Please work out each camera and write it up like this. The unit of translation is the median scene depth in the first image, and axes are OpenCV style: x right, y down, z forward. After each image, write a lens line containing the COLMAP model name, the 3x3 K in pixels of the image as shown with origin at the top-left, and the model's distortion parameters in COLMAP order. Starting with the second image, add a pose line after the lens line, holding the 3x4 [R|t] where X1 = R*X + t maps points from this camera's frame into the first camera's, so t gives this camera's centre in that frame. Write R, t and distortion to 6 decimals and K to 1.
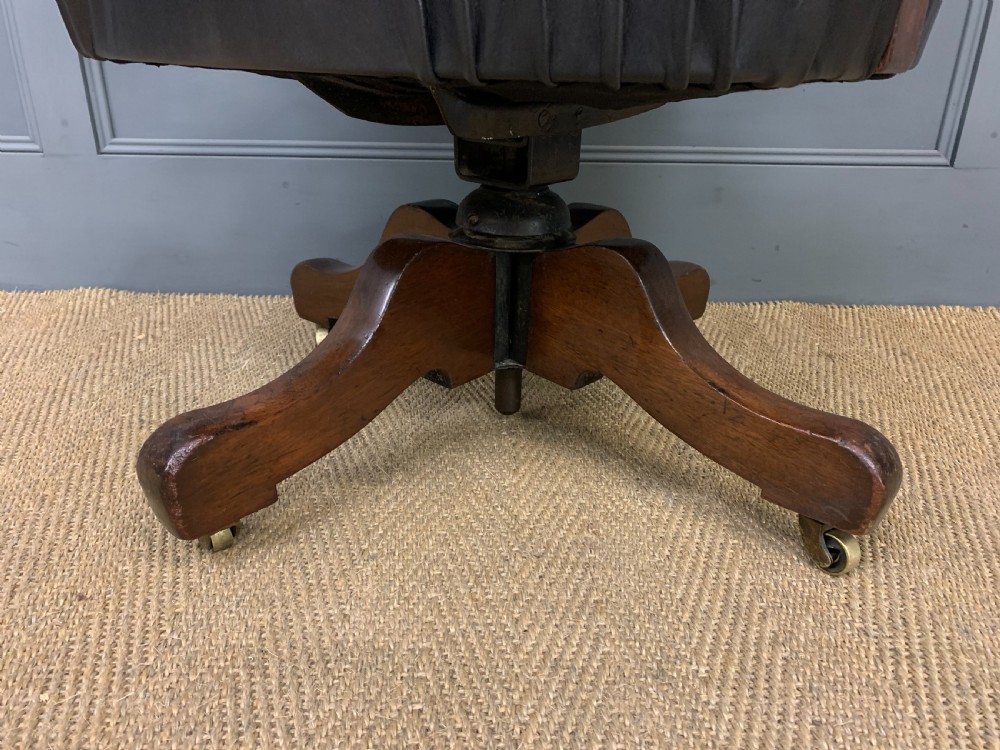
lens RADIAL K [[776.2, 0, 493.9], [0, 776.2, 372.9], [0, 0, 1]] dist [0.013890, -0.000114]
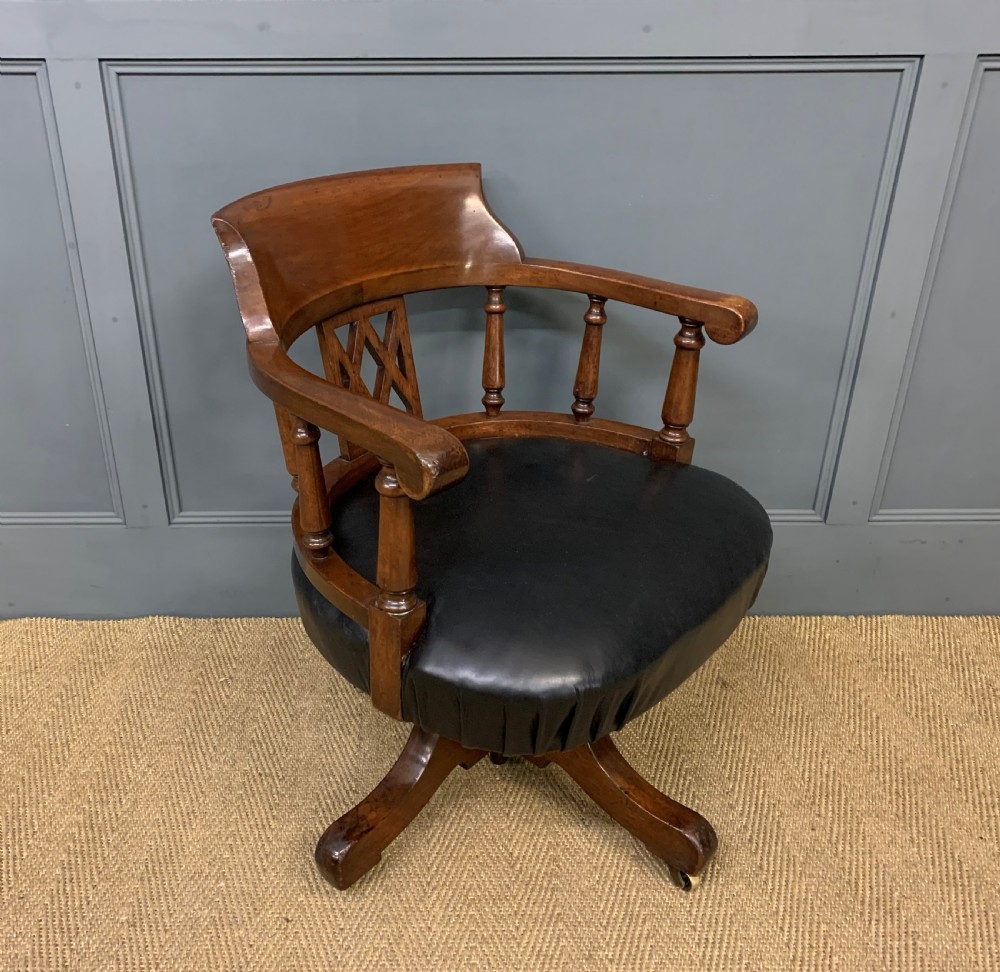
lens RADIAL K [[1041.5, 0, 438.0], [0, 1041.5, 487.2], [0, 0, 1]] dist [0.007986, 0.010709]
pose [[0.999587, -0.024224, 0.015462, -0.162316], [0.022752, 0.995760, 0.089132, -0.902006], [-0.017555, -0.088743, 0.995900, -1.329565]]
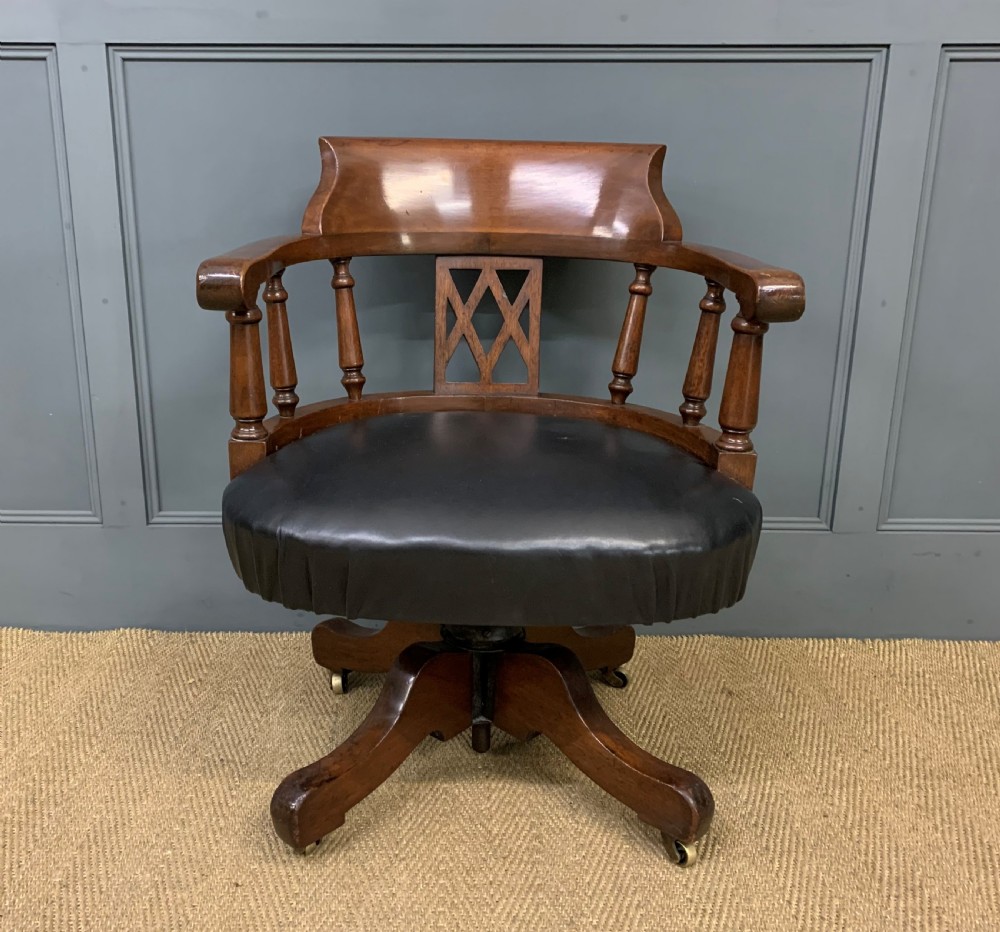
lens RADIAL K [[1087.2, 0, 445.1], [0, 1087.2, 464.9], [0, 0, 1]] dist [0.001867, 0.021169]
pose [[0.999955, -0.009389, 0.001626, -0.062783], [0.009513, 0.993438, -0.113972, -0.322181], [-0.000545, 0.113983, 0.993483, -1.357418]]
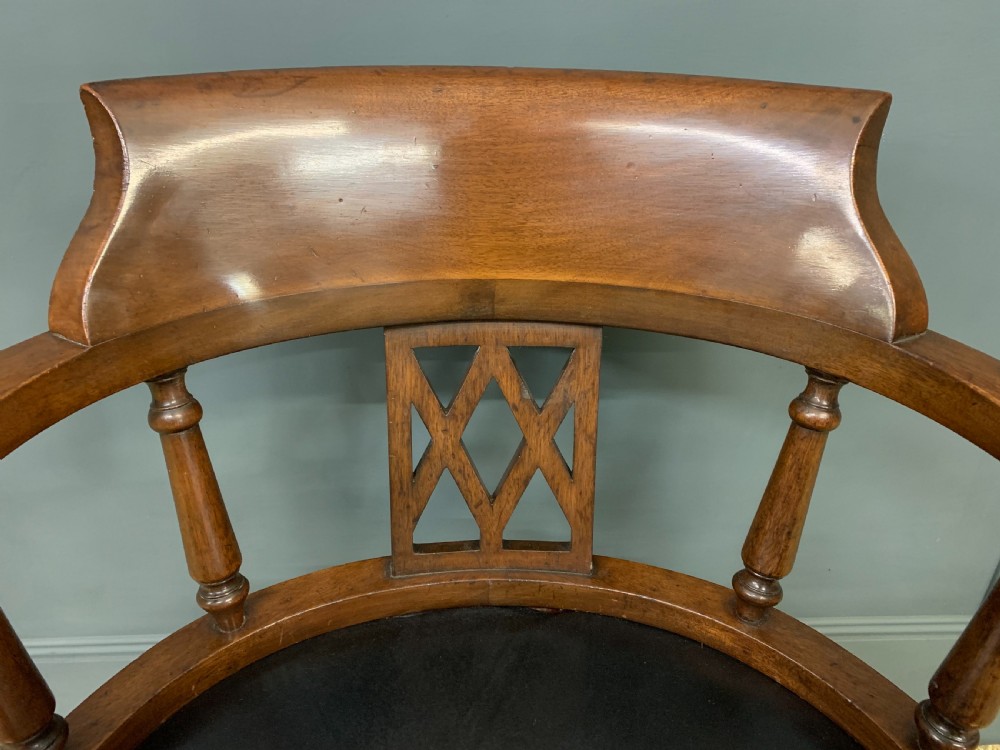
lens RADIAL K [[759.3, 0, 496.3], [0, 759.3, 331.4], [0, 0, 1]] dist [0.026966, -0.001174]
pose [[0.998399, -0.034632, 0.044730, 0.019953], [0.031274, 0.996790, 0.073700, -1.223534], [-0.047139, -0.072183, 0.996277, 0.387277]]
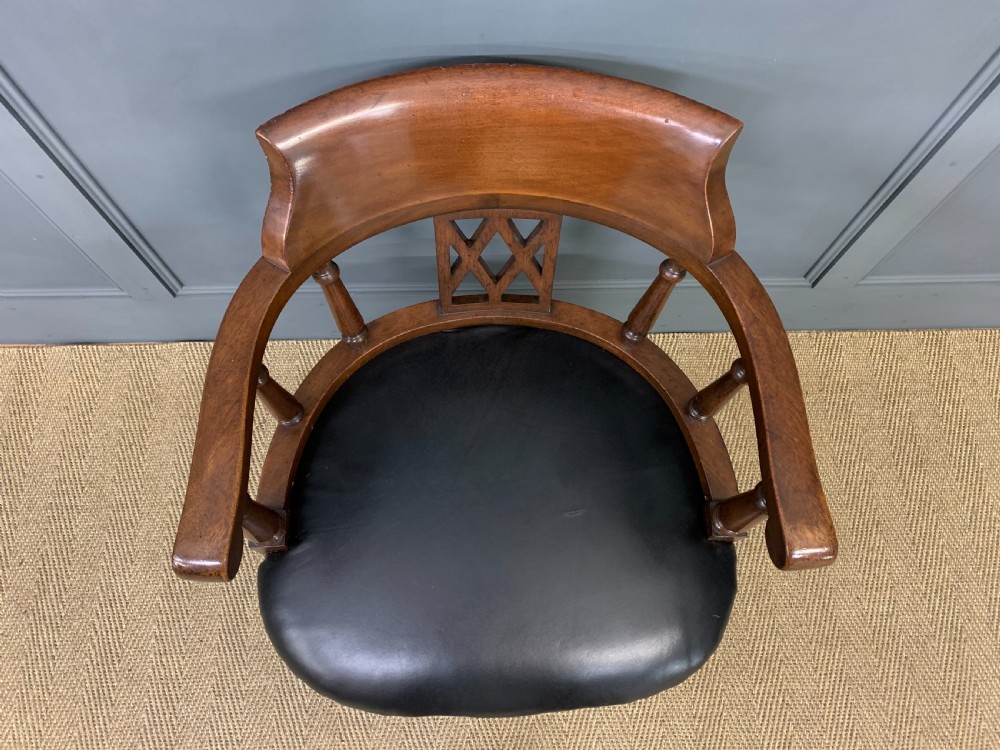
lens RADIAL K [[776.2, 0, 493.9], [0, 776.2, 372.9], [0, 0, 1]] dist [0.013890, -0.000114]
pose [[0.999043, -0.041372, 0.014223, 0.013176], [0.017997, 0.684977, 0.728342, -2.114943], [-0.039876, -0.727389, 0.685066, -0.029872]]
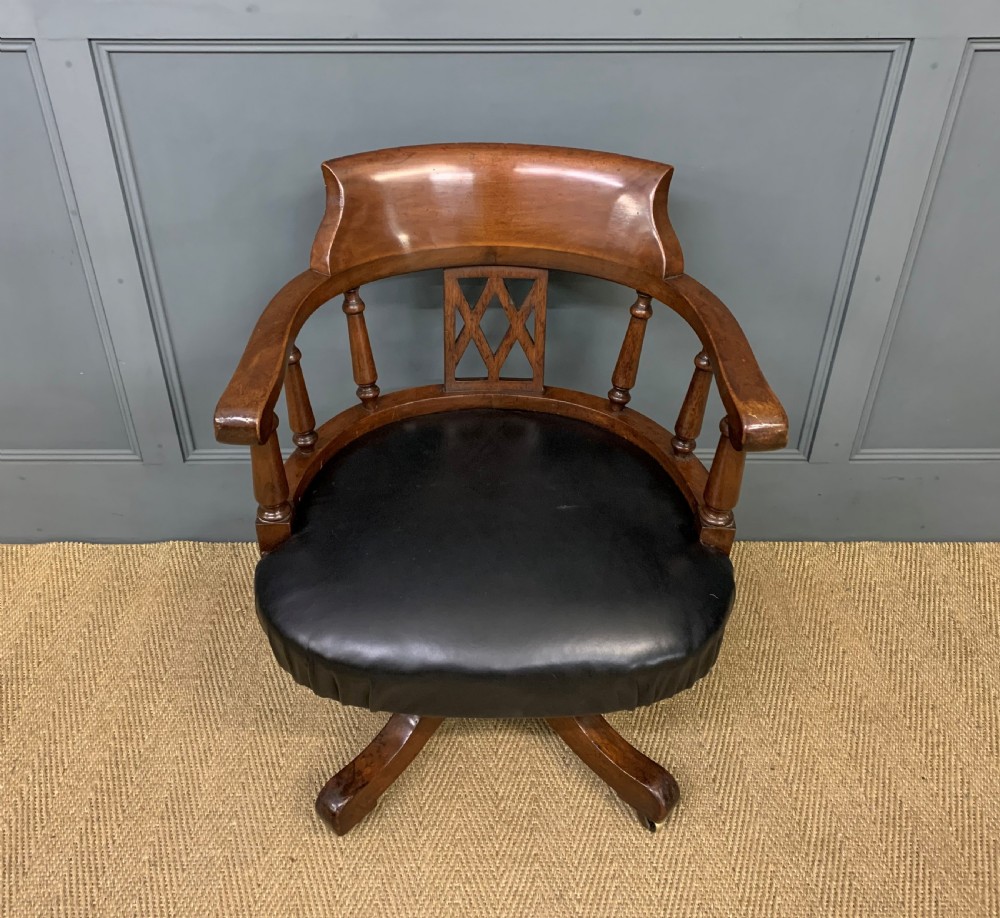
lens RADIAL K [[1021.4, 0, 483.5], [0, 1021.4, 418.6], [0, 0, 1]] dist [0.013387, 0.002298]
pose [[0.999646, -0.023147, 0.013110, -0.016873], [0.019637, 0.974551, 0.223302, -1.373555], [-0.017945, -0.222966, 0.974661, -1.341799]]
